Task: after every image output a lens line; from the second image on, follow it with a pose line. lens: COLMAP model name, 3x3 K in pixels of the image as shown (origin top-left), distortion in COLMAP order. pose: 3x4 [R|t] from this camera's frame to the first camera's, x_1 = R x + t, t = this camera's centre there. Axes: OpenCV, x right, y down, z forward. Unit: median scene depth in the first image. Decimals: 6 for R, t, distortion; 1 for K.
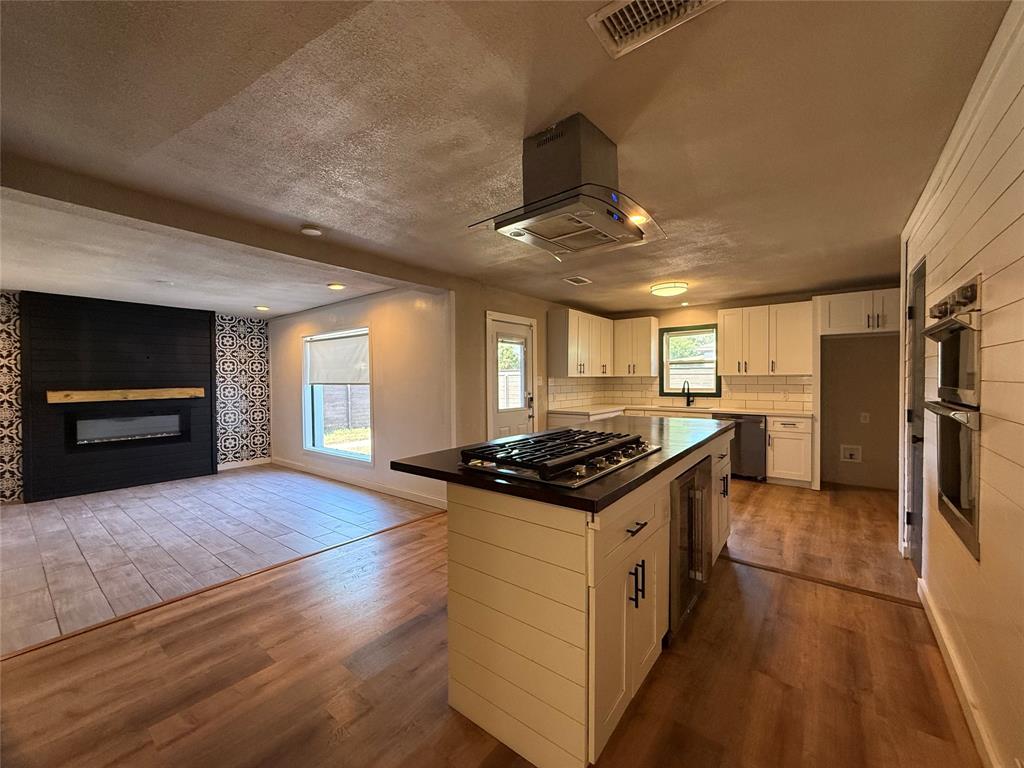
lens RADIAL K [[406.9, 0, 510.2], [0, 406.9, 384.9], [0, 0, 1]] dist [-0.000376, 0.000044]
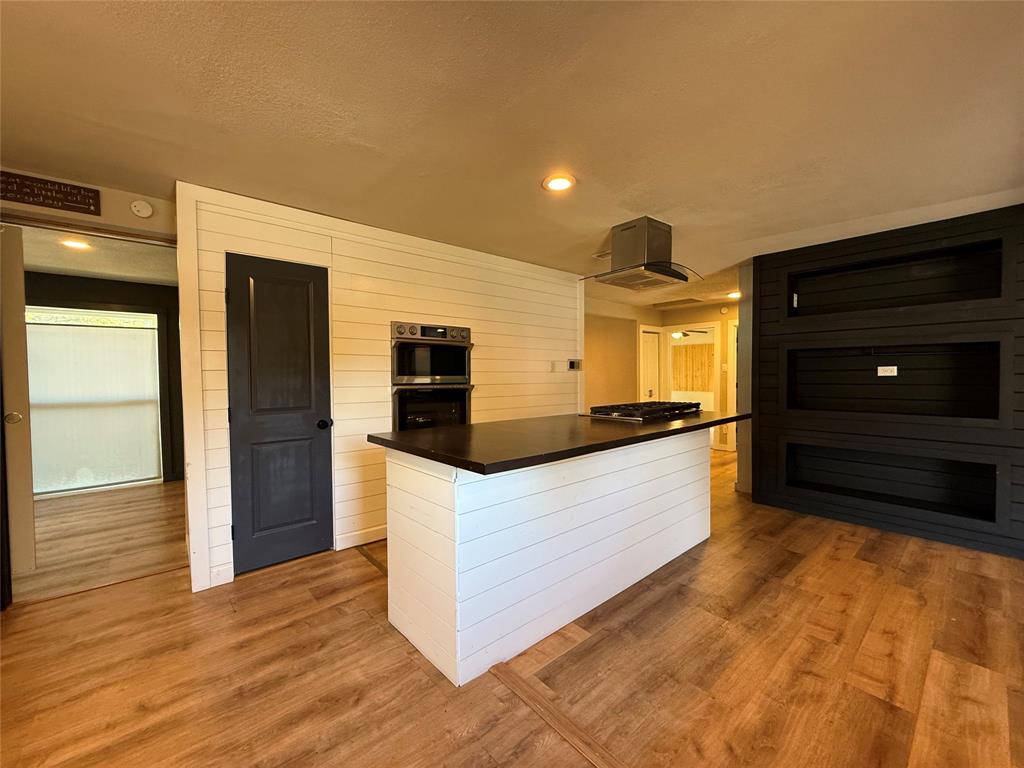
lens RADIAL K [[409.2, 0, 512.0], [0, 409.2, 384.0], [0, 0, 1]] dist [0.001609, 0.000347]
pose [[-0.981843, 0.010581, 0.189401, 0.324012], [0.017674, 0.999203, 0.035800, -0.015793], [-0.188871, 0.038498, -0.981247, 2.509938]]
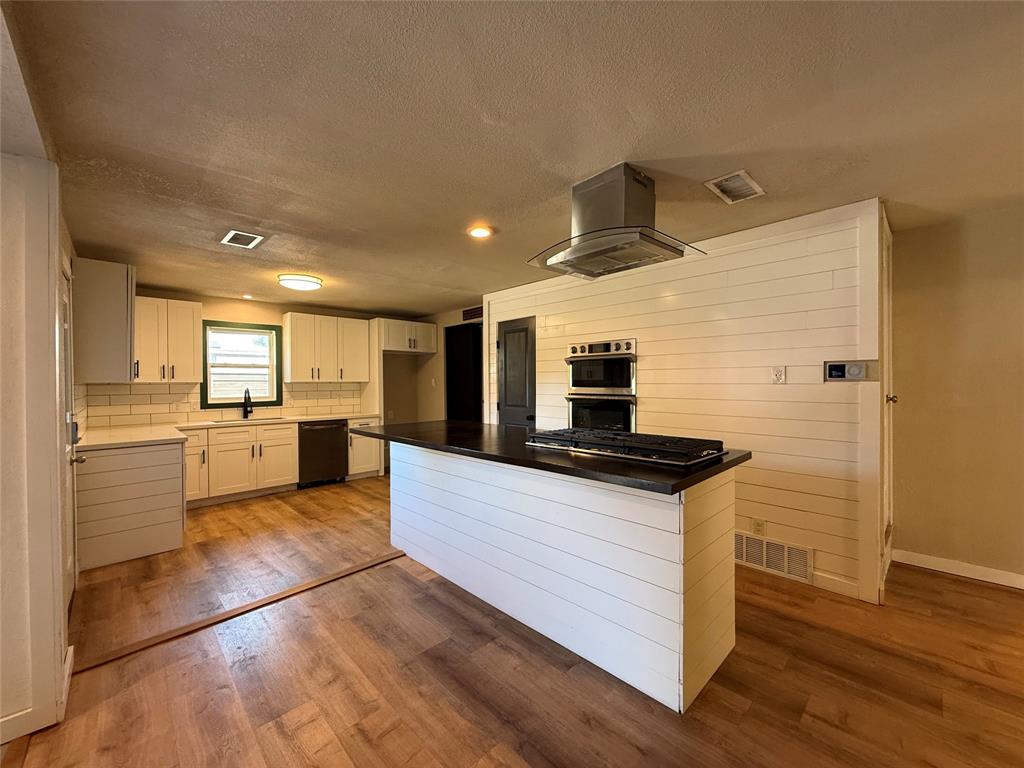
lens RADIAL K [[406.9, 0, 510.2], [0, 406.9, 384.9], [0, 0, 1]] dist [-0.000376, 0.000044]
pose [[0.134426, -0.000322, 0.990924, -0.968053], [0.020677, 0.999783, -0.002480, -0.009954], [-0.990708, 0.020823, 0.134404, 1.040558]]
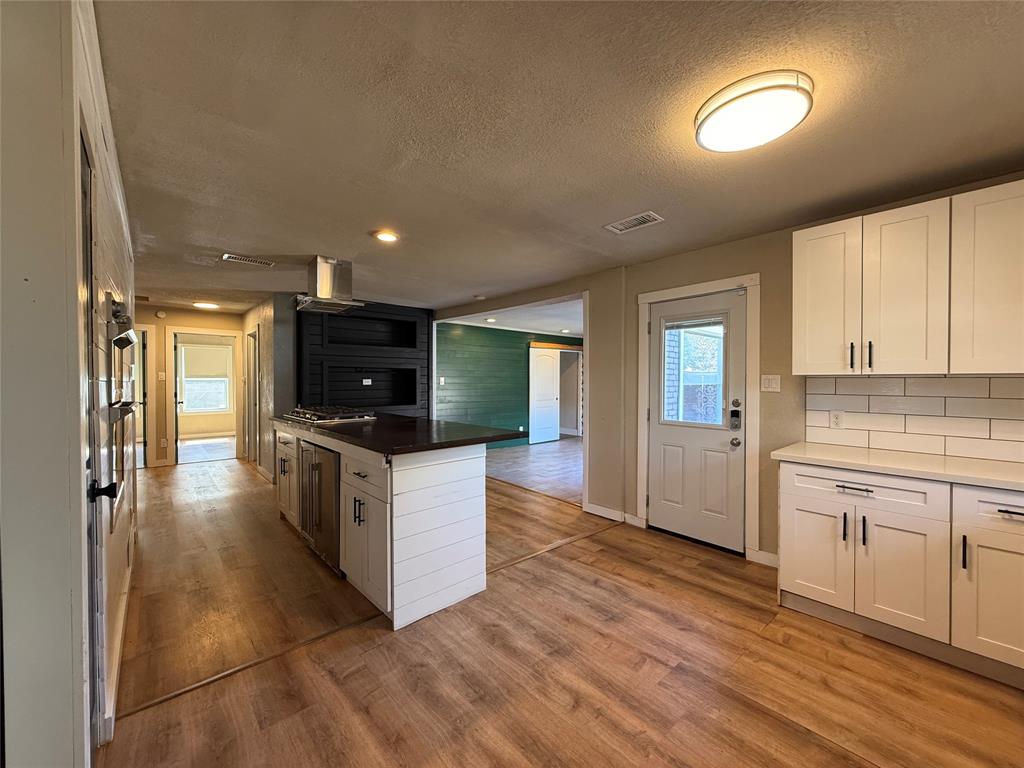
lens RADIAL K [[406.9, 0, 510.2], [0, 406.9, 384.9], [0, 0, 1]] dist [-0.000376, 0.000044]
pose [[-0.176950, 0.019235, -0.984032, 1.797845], [-0.014563, 0.999648, 0.022159, -0.039607], [0.984112, 0.018252, -0.176608, 2.034035]]
